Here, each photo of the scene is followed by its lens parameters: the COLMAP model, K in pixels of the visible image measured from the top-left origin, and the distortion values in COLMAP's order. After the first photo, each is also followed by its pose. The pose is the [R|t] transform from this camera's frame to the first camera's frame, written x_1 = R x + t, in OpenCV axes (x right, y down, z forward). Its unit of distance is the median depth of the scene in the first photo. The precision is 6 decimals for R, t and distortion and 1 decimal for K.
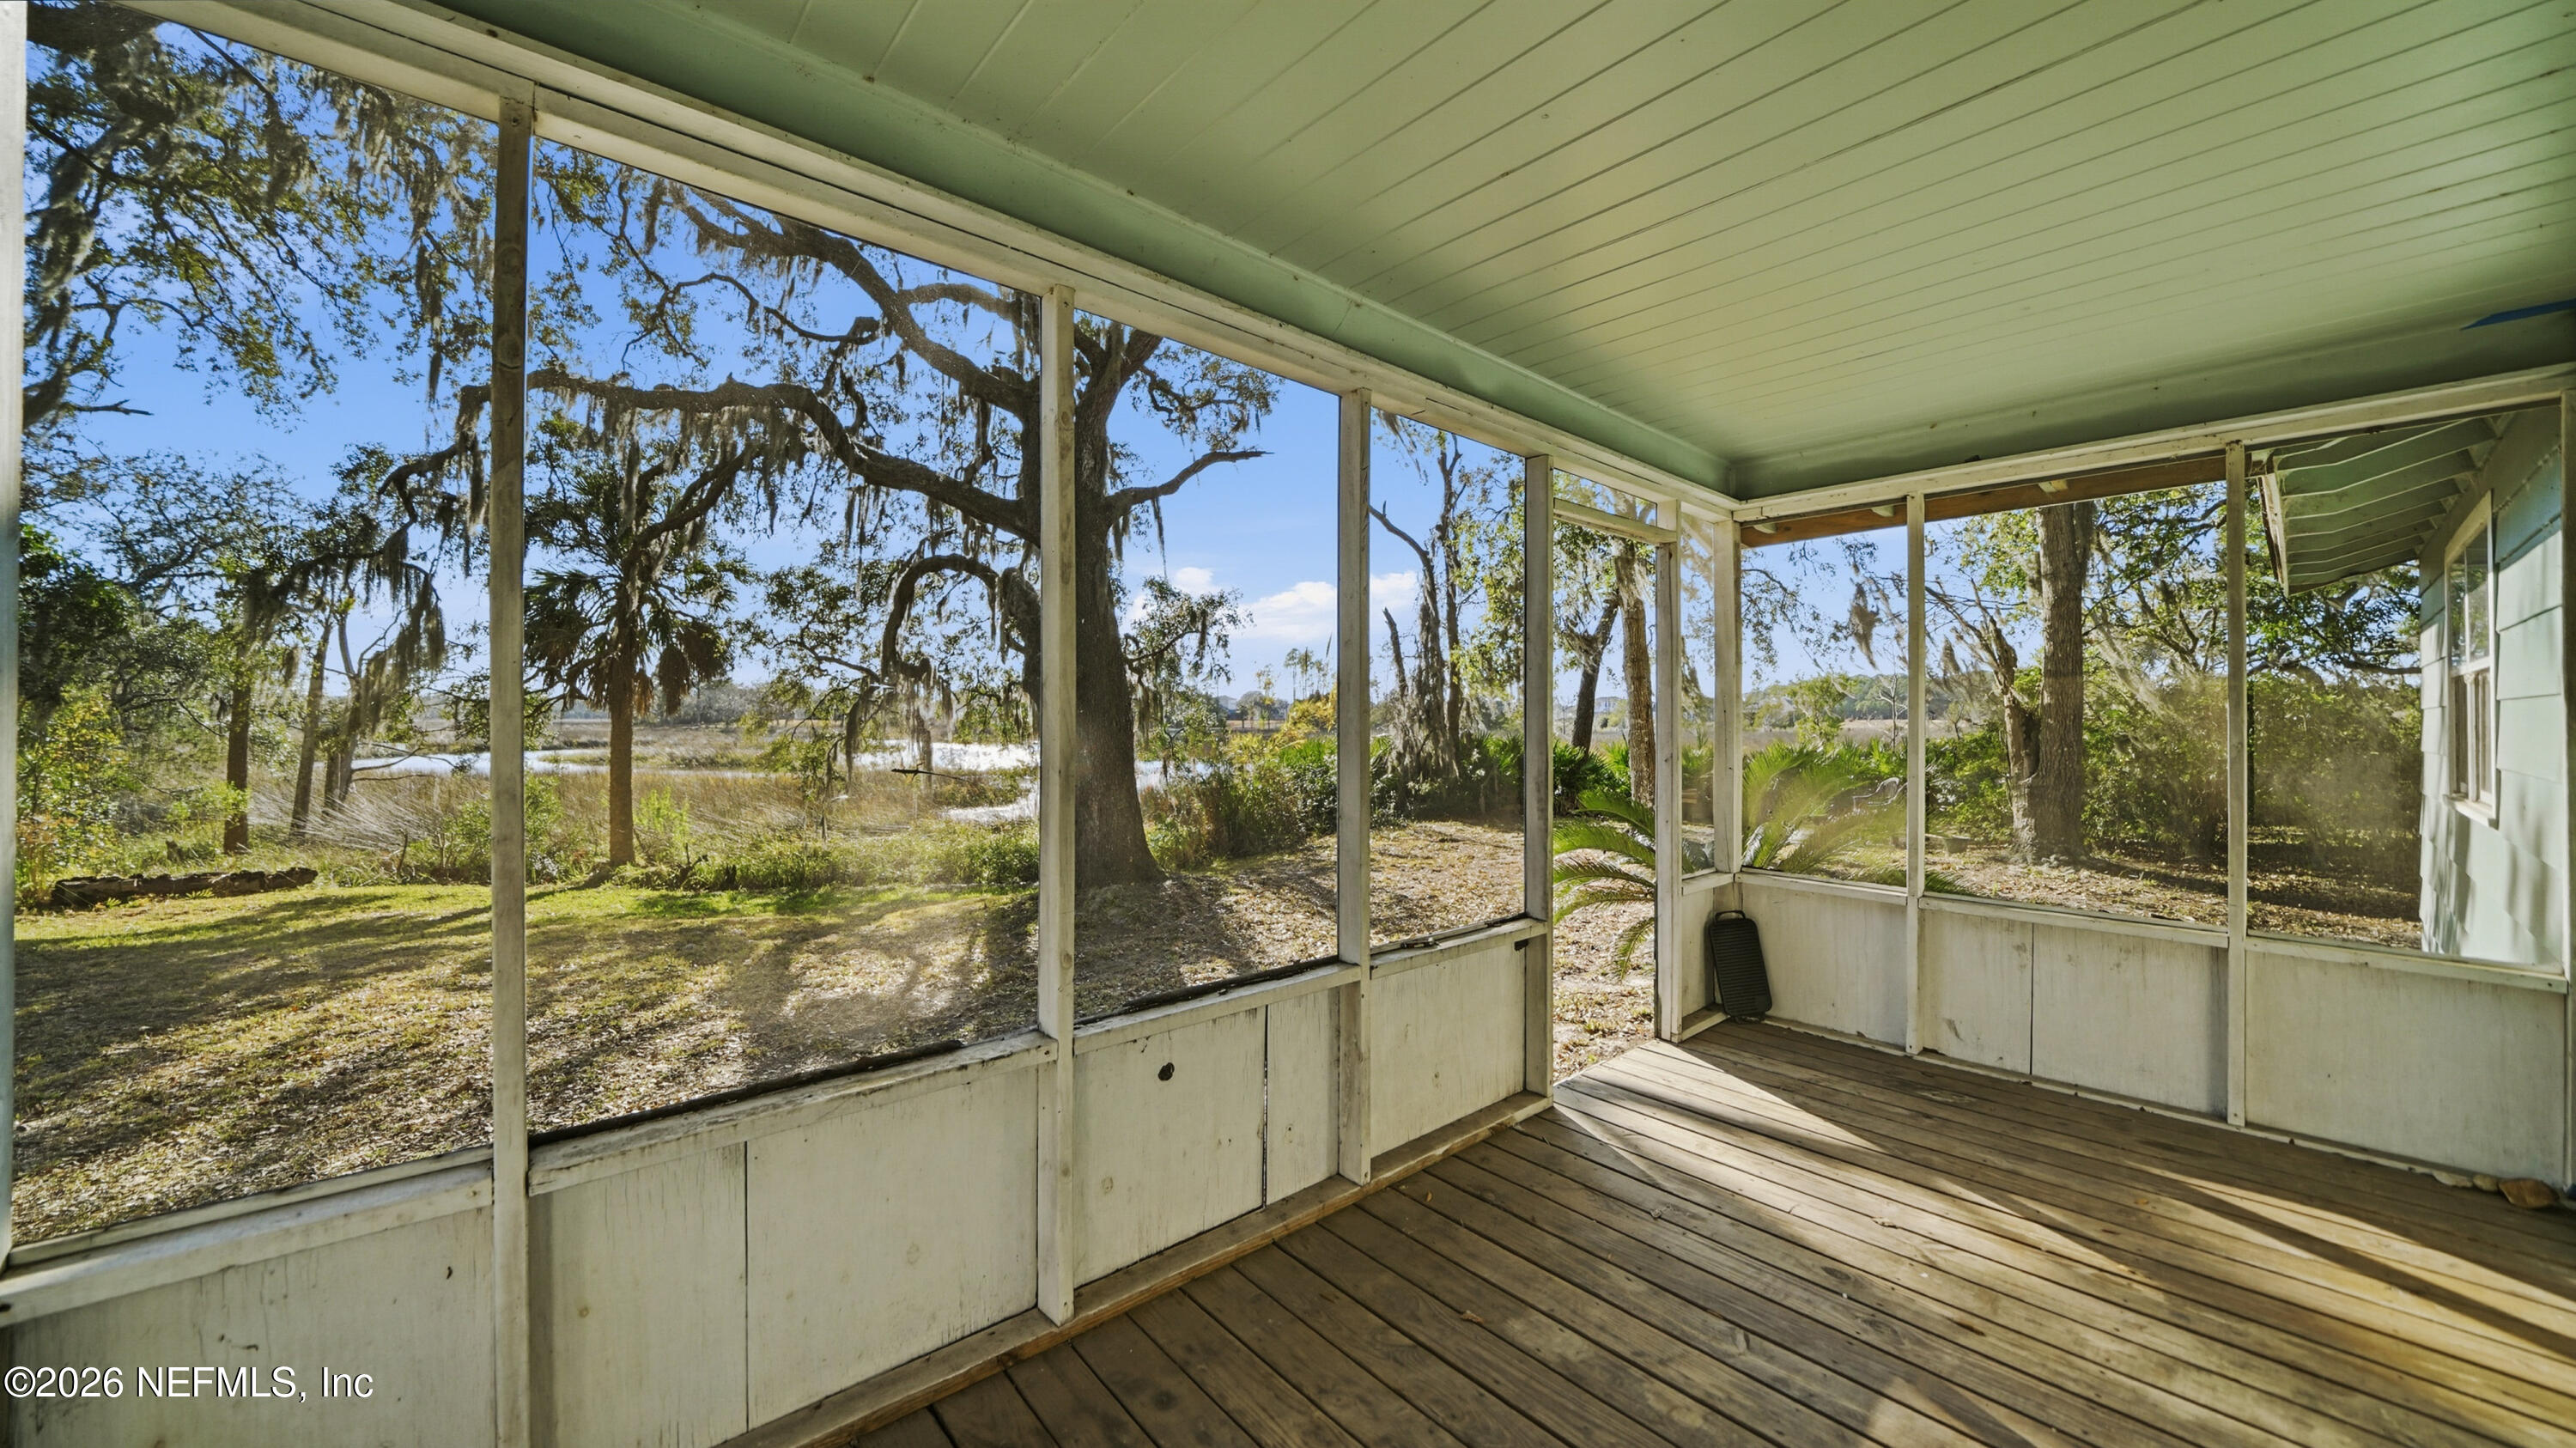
lens RADIAL K [[911.1, 0, 1268.8], [0, 911.1, 707.7], [0, 0, 1]] dist [-0.021767, 0.000173]
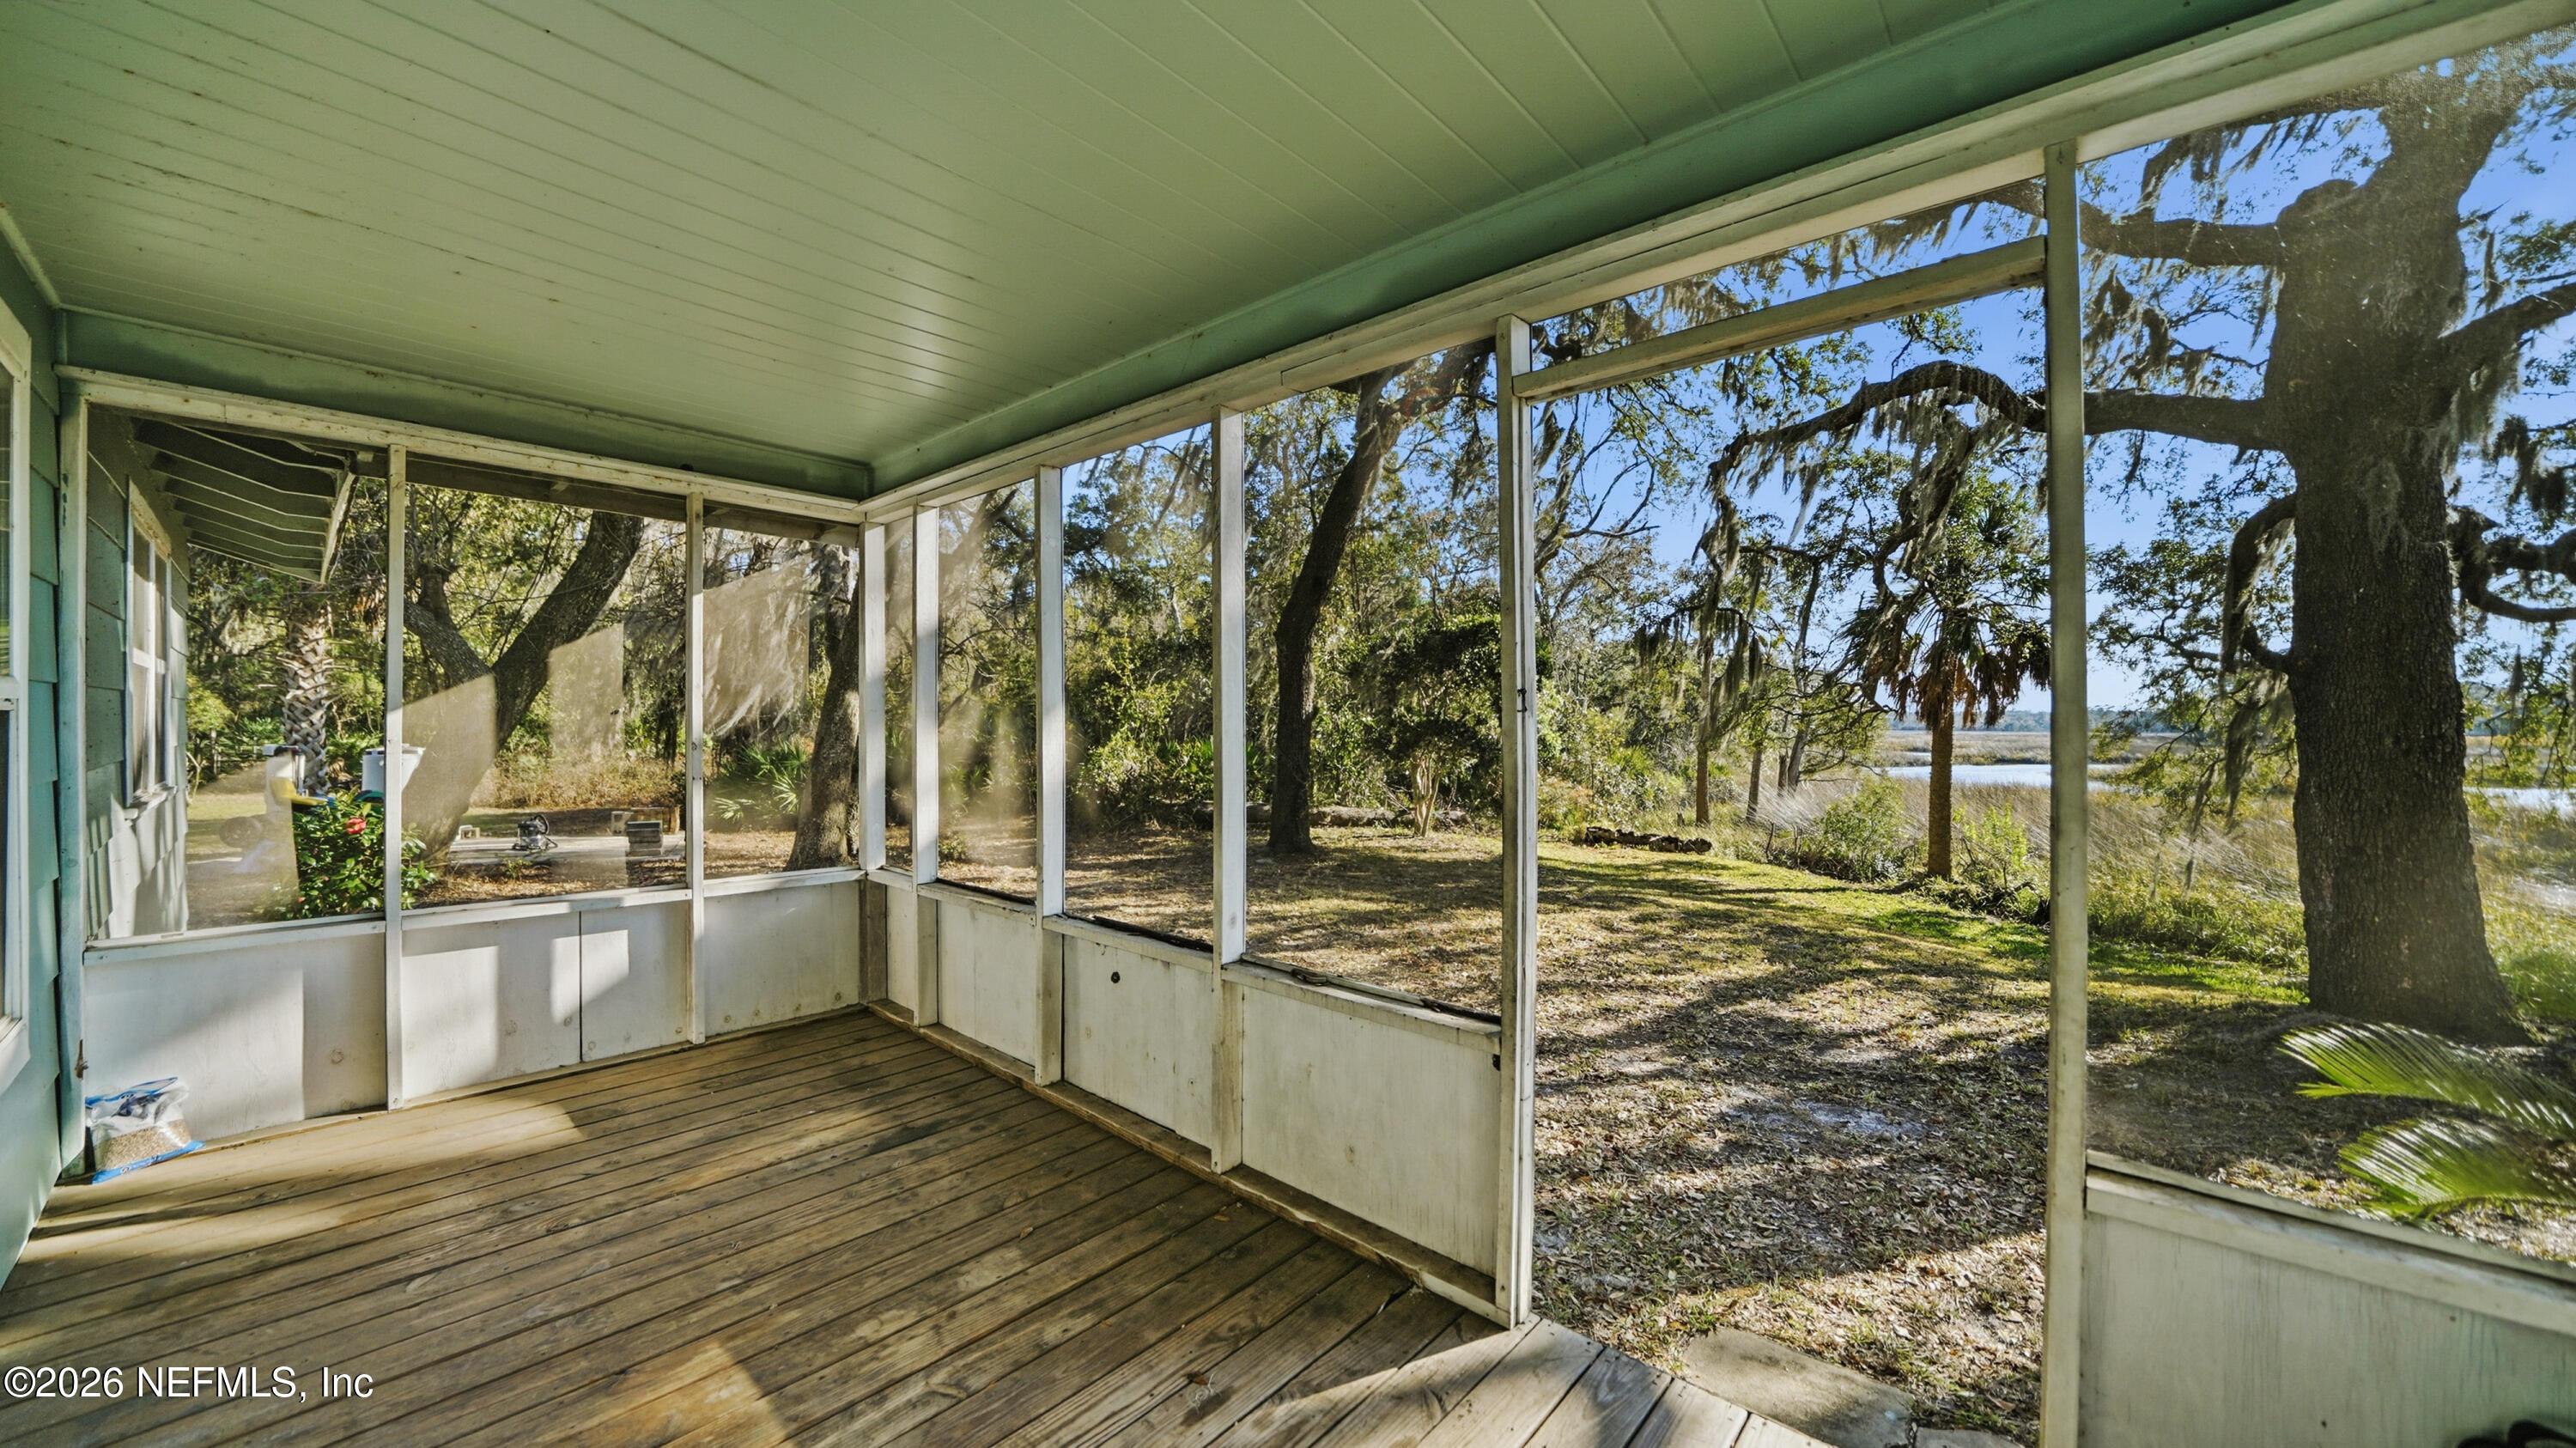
lens RADIAL K [[911.4, 0, 1275.3], [0, 911.4, 729.5], [0, 0, 1]] dist [-0.021544, 0.000291]
pose [[0.129703, 0.002297, -0.991550, 0.468011], [0.006277, 0.999975, 0.003138, 0.006661], [0.991533, -0.006631, 0.129685, 0.383306]]
